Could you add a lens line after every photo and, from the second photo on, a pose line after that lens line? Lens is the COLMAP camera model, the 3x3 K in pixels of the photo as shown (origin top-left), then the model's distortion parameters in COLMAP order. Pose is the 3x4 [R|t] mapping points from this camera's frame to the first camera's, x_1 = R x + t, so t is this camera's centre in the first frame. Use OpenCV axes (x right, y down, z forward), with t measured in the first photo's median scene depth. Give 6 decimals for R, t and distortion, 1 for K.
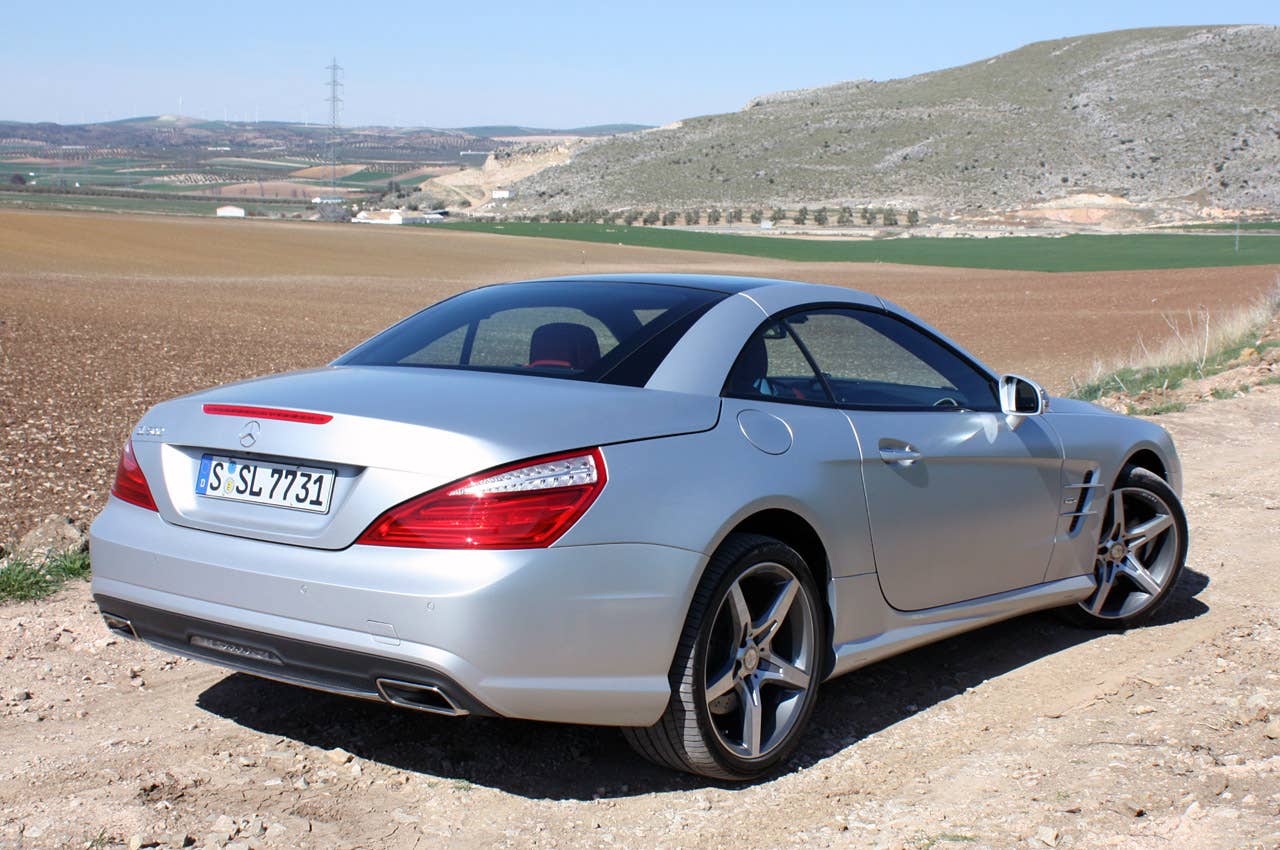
lens RADIAL K [[1832.3, 0, 673.7], [0, 1832.3, 469.4], [0, 0, 1]] dist [-0.067925, 0.000000]
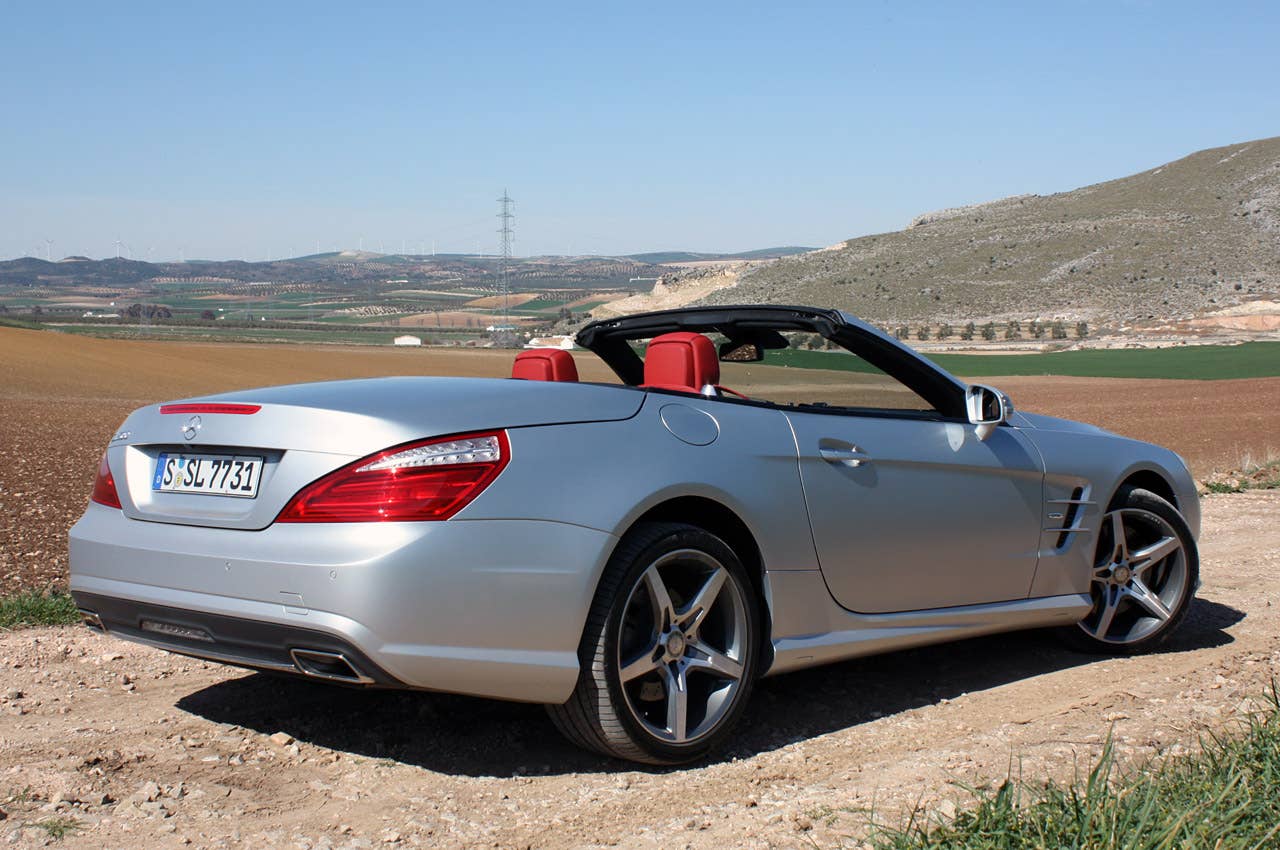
lens RADIAL K [[1832.3, 0, 638.8], [0, 1832.3, 429.7], [0, 0, 1]] dist [-0.067925, 0.000000]
pose [[0.991739, -0.021072, -0.126527, 0.148268], [0.008918, 0.995355, -0.095863, 0.079206], [0.127959, 0.093943, 0.987320, -0.018553]]
